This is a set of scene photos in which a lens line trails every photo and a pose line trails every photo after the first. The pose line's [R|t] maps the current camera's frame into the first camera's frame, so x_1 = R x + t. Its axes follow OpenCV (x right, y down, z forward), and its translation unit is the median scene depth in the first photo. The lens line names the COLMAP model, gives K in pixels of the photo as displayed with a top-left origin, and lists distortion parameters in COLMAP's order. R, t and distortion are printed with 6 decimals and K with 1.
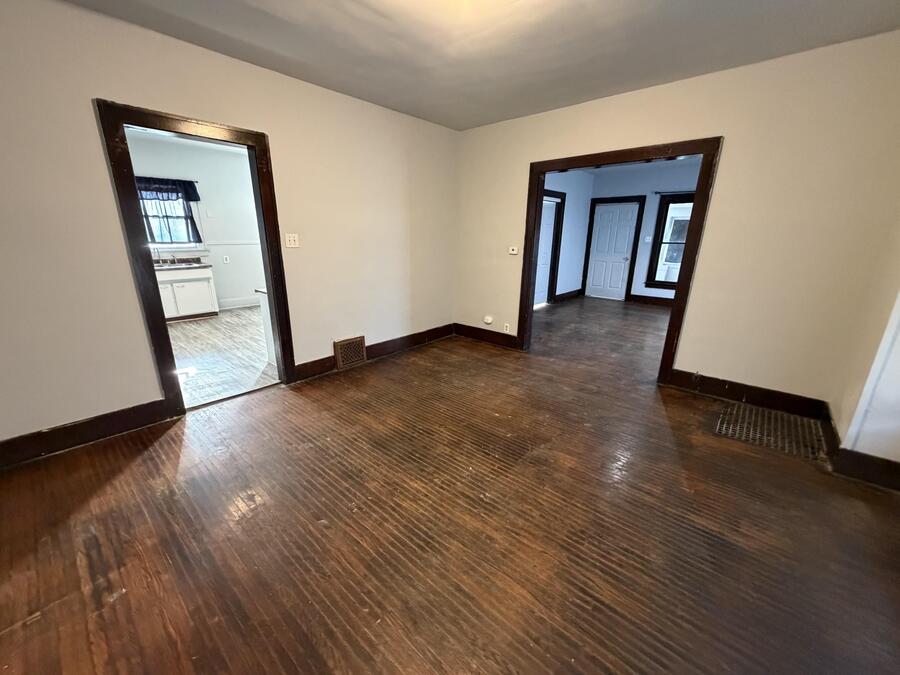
lens RADIAL K [[357.0, 0, 450.0], [0, 357.0, 337.5], [0, 0, 1]] dist [0.000296, -0.000246]
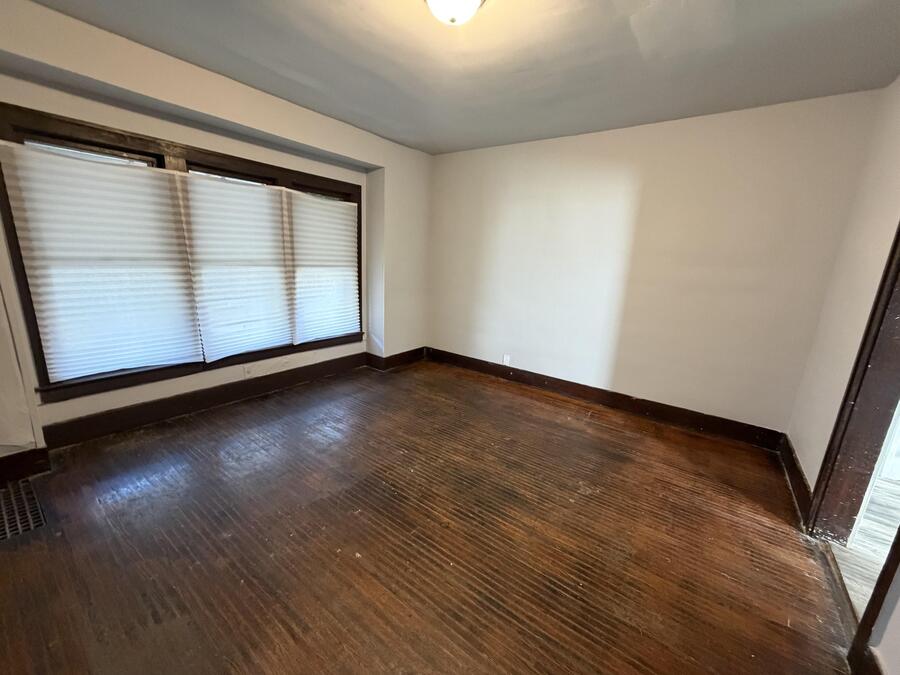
lens RADIAL K [[357.0, 0, 450.0], [0, 357.0, 337.5], [0, 0, 1]] dist [0.000296, -0.000246]
pose [[-0.994391, -0.038596, -0.098477, 0.065340], [-0.082162, 0.868195, 0.489373, -0.517505], [0.066610, 0.494719, -0.866496, 1.705374]]
